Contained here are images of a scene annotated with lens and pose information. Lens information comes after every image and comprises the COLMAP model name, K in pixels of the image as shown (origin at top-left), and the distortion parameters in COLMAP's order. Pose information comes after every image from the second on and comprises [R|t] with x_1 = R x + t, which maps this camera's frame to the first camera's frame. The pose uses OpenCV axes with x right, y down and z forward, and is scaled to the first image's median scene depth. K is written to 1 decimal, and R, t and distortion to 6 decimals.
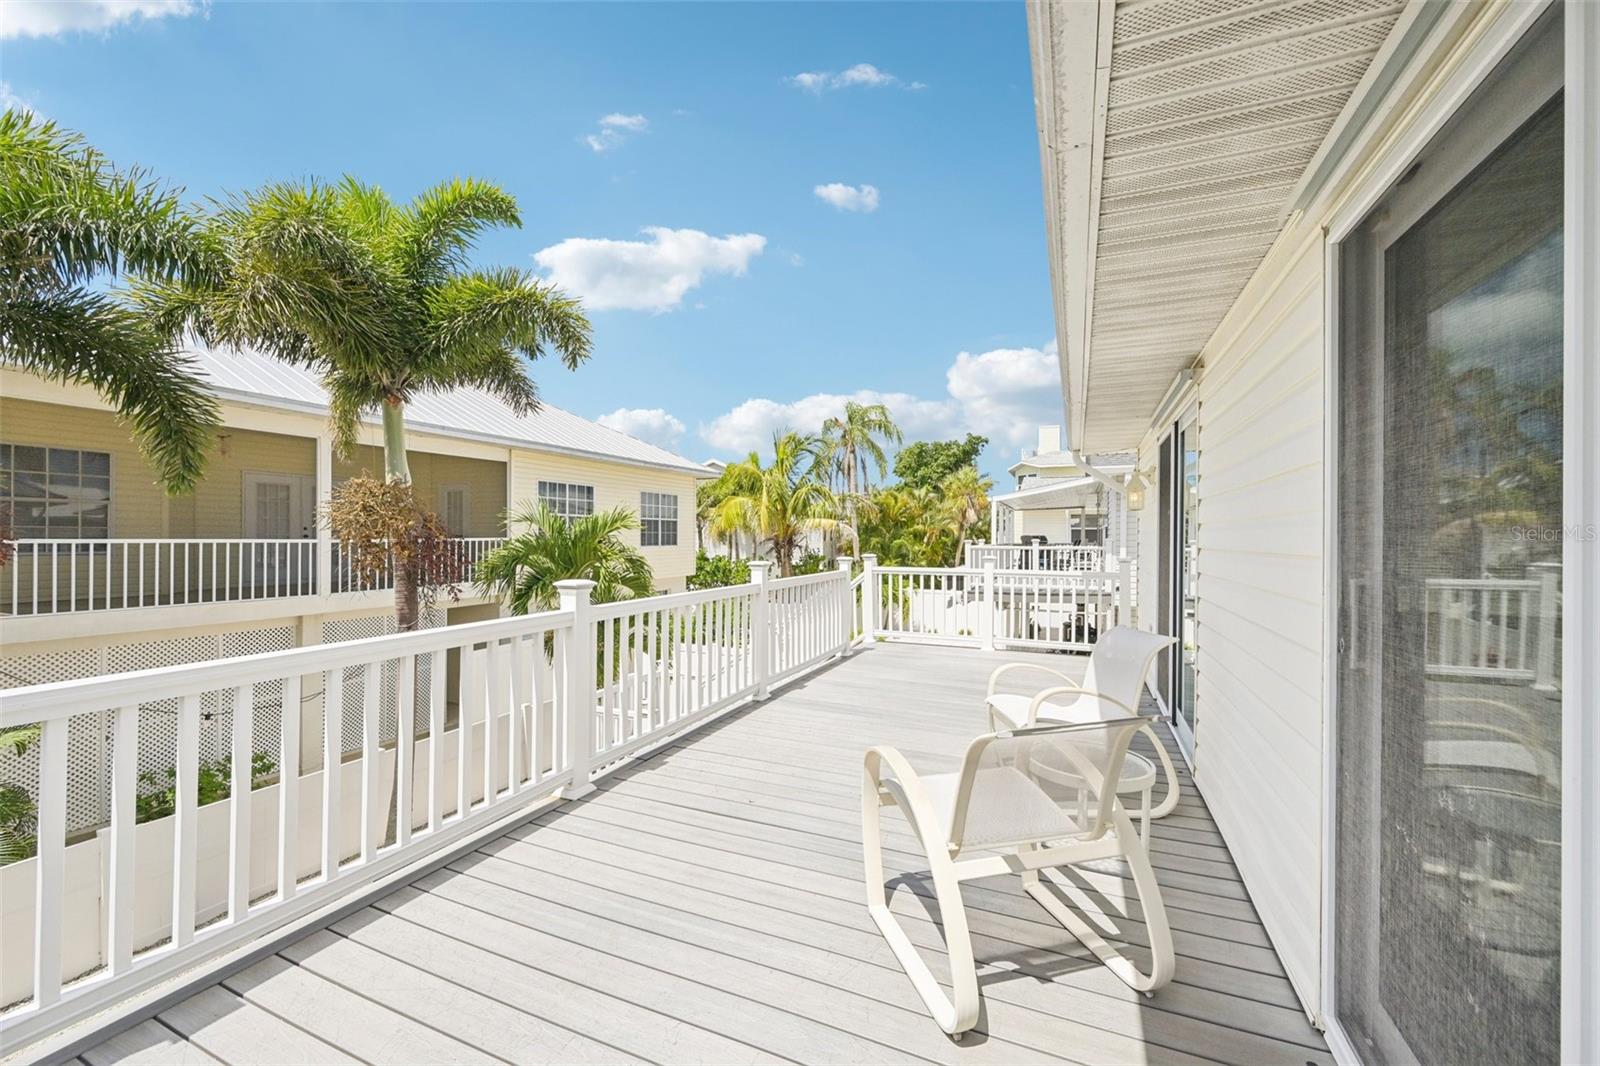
lens RADIAL K [[638.4, 0, 805.8], [0, 638.4, 538.4], [0, 0, 1]] dist [-0.002149, 0.000509]
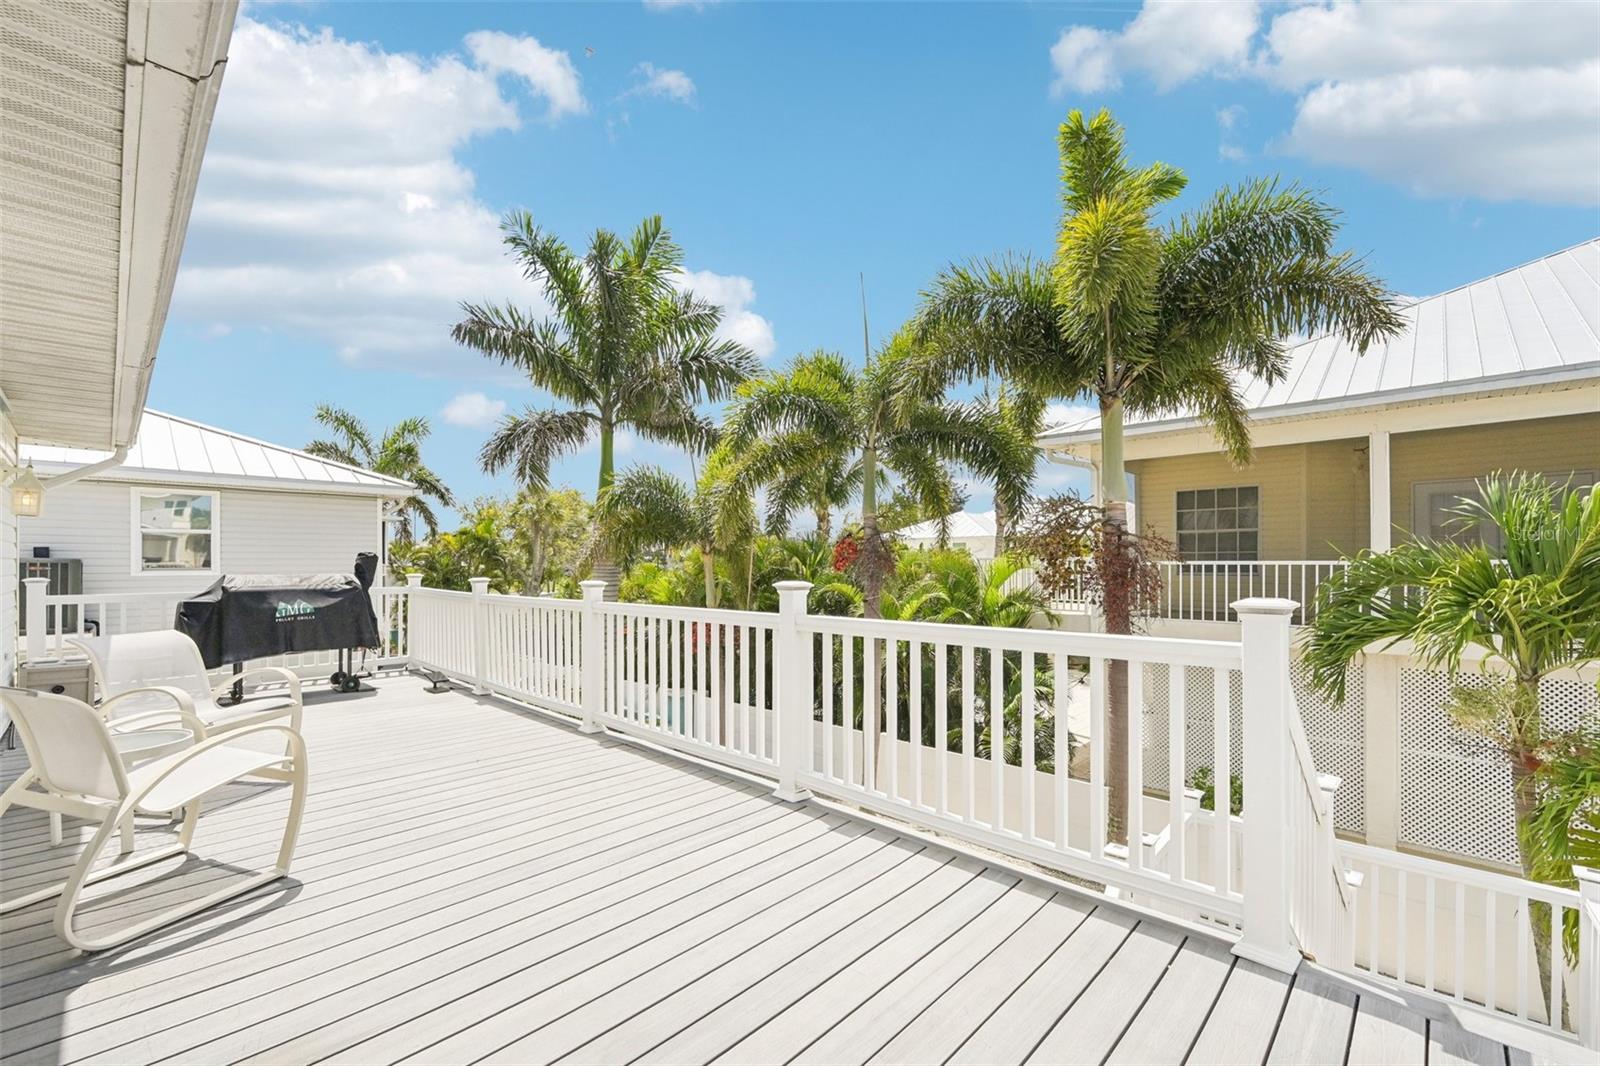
lens RADIAL K [[638.4, 0, 805.8], [0, 638.4, 538.4], [0, 0, 1]] dist [-0.002149, 0.000509]
pose [[-0.371262, -0.048142, -0.927279, 0.500857], [-0.001102, 0.998677, -0.051408, 0.030644], [0.928528, -0.018064, -0.370824, 1.172042]]
